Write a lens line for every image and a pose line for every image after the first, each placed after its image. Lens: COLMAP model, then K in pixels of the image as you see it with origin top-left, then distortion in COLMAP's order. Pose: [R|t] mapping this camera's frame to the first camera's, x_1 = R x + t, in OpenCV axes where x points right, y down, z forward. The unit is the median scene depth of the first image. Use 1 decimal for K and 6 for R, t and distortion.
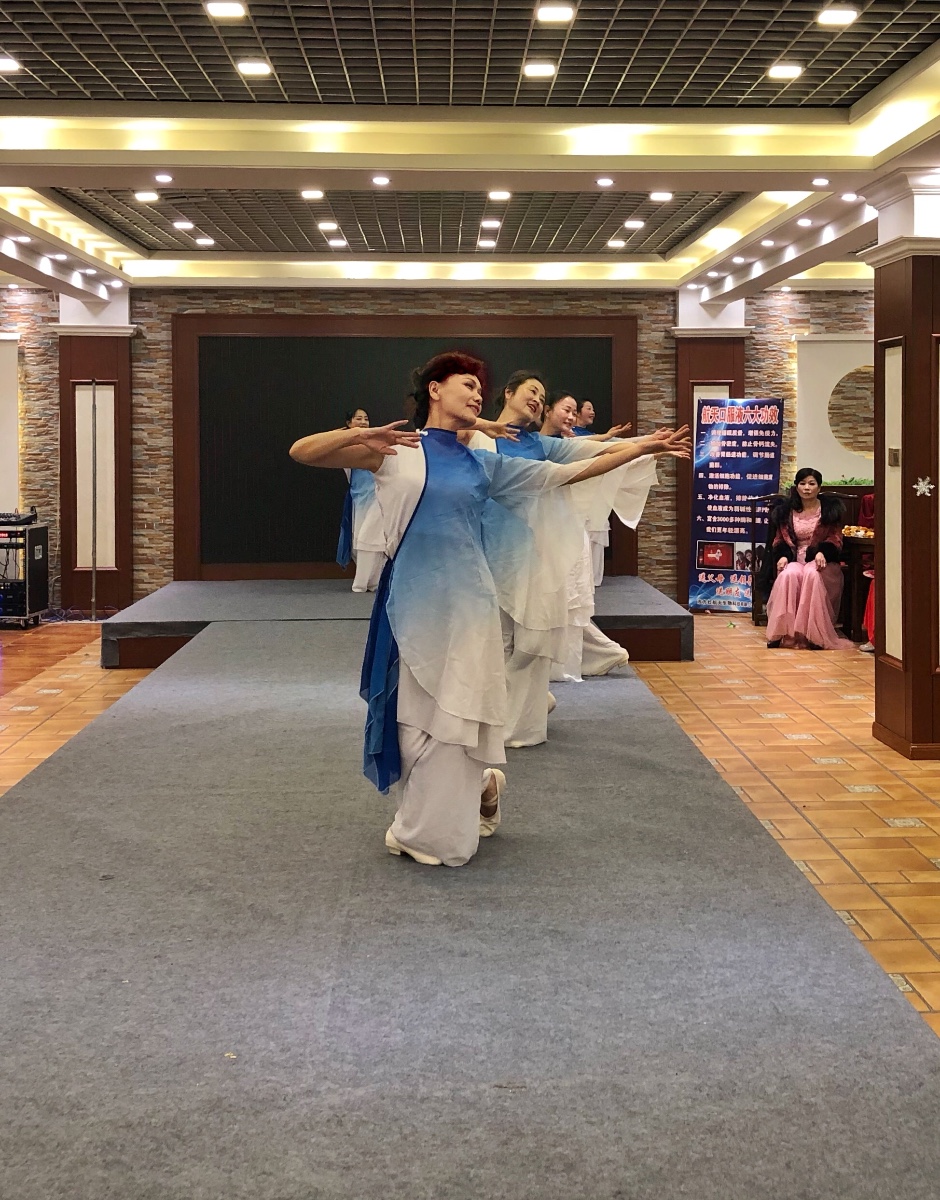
lens RADIAL K [[1607.3, 0, 516.3], [0, 1607.3, 455.3], [0, 0, 1]] dist [0.098816, 0.000000]
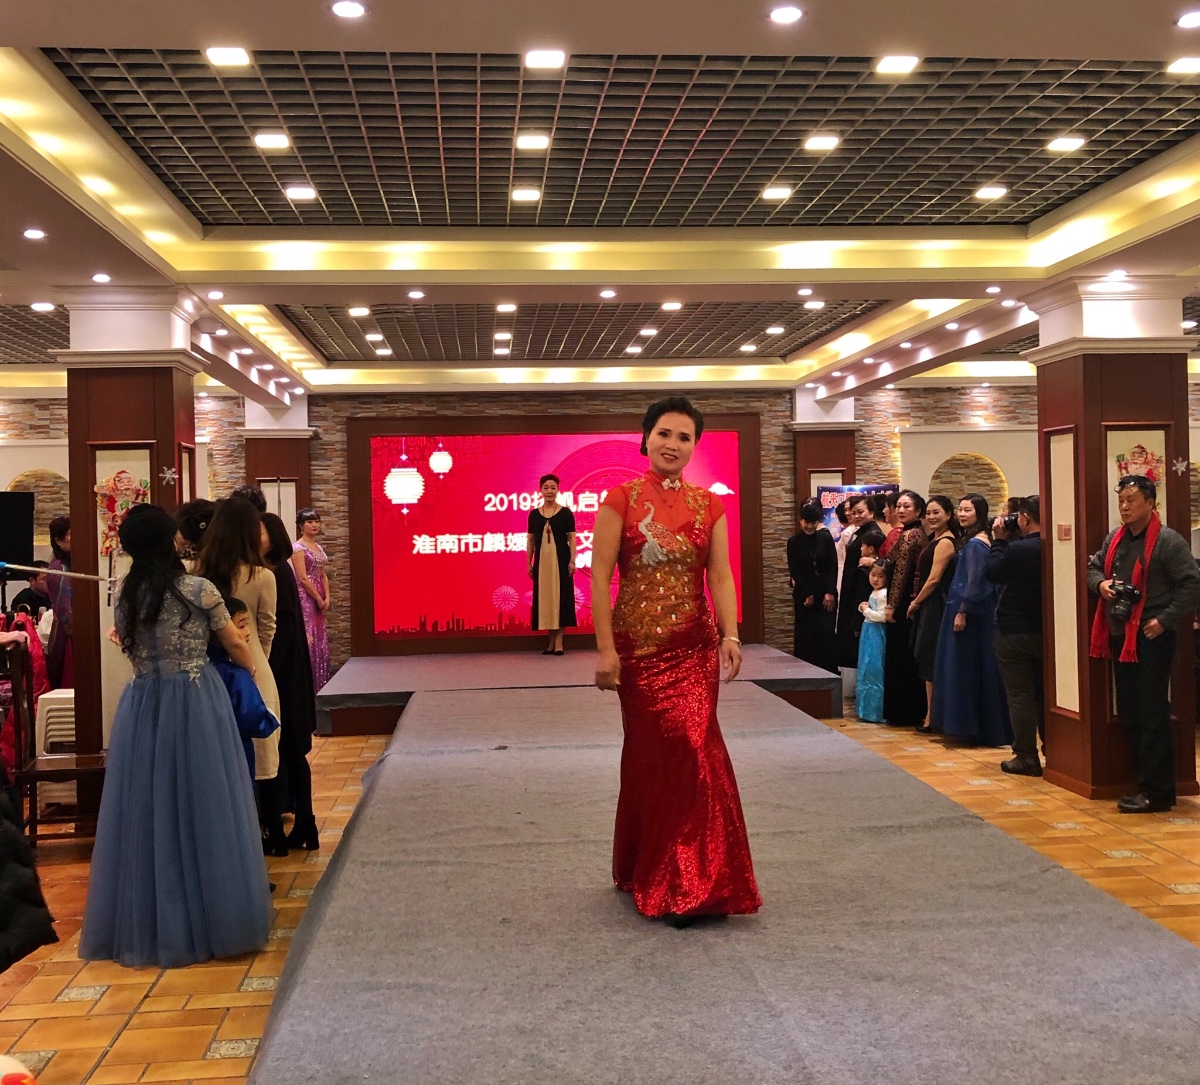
lens RADIAL K [[1431.8, 0, 609.5], [0, 1431.8, 529.4], [0, 0, 1]] dist [0.076045, 0.000000]
pose [[0.998782, -0.018957, 0.045553, -0.078184], [0.019278, 0.999792, -0.006615, -0.000072], [-0.045418, 0.007485, 0.998940, 0.002629]]
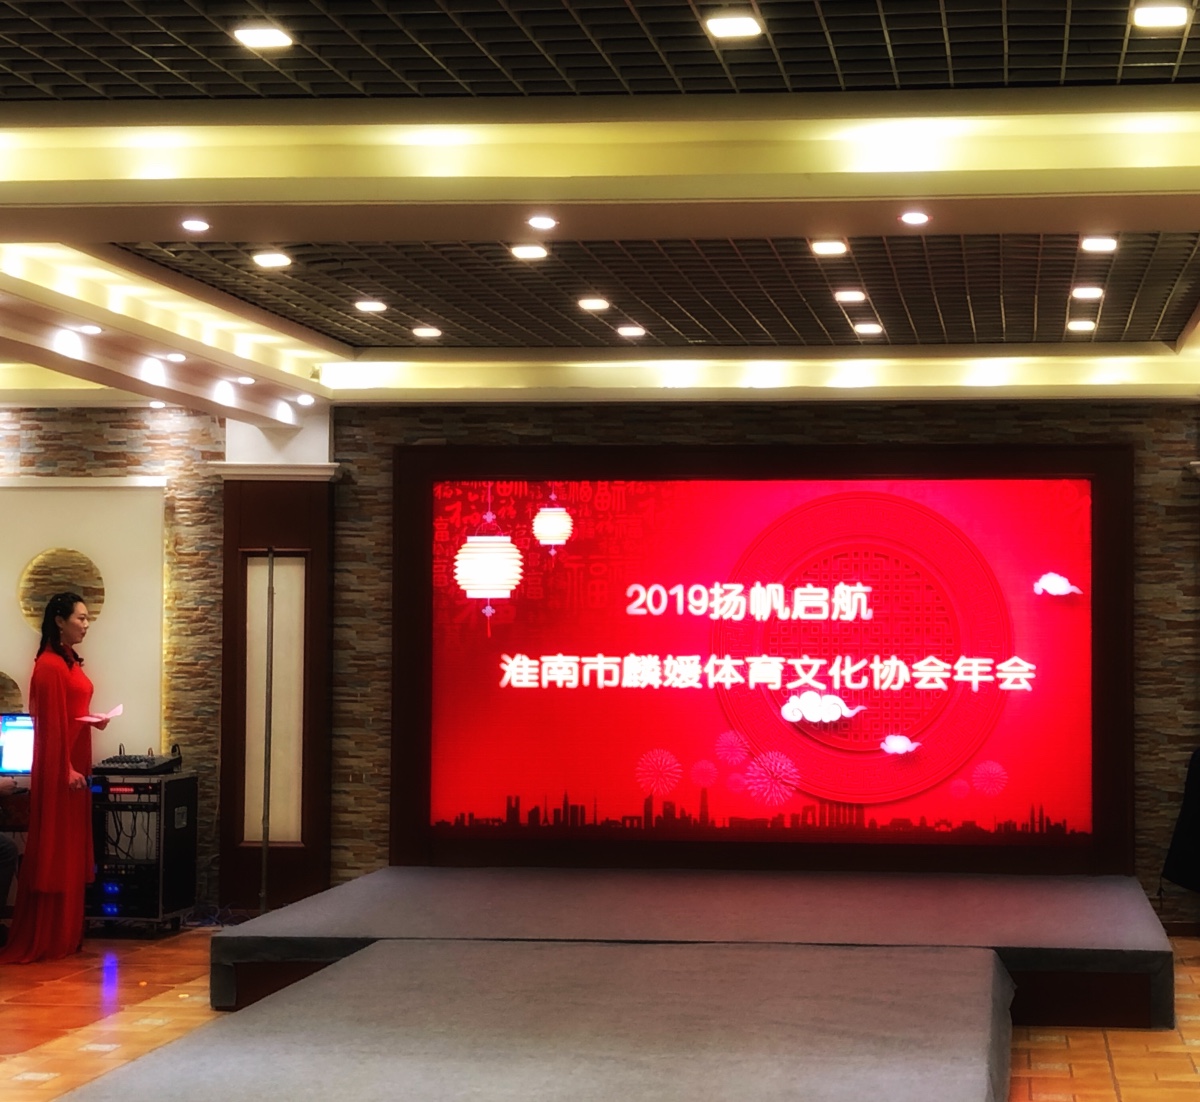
lens RADIAL K [[2458.9, 0, 756.9], [0, 2458.9, 565.1], [0, 0, 1]] dist [0.174198, 0.000000]
pose [[0.987337, 0.002508, -0.158617, 0.083570], [-0.008398, 0.999299, -0.036470, -0.005807], [0.158415, 0.037340, 0.986666, 0.060682]]
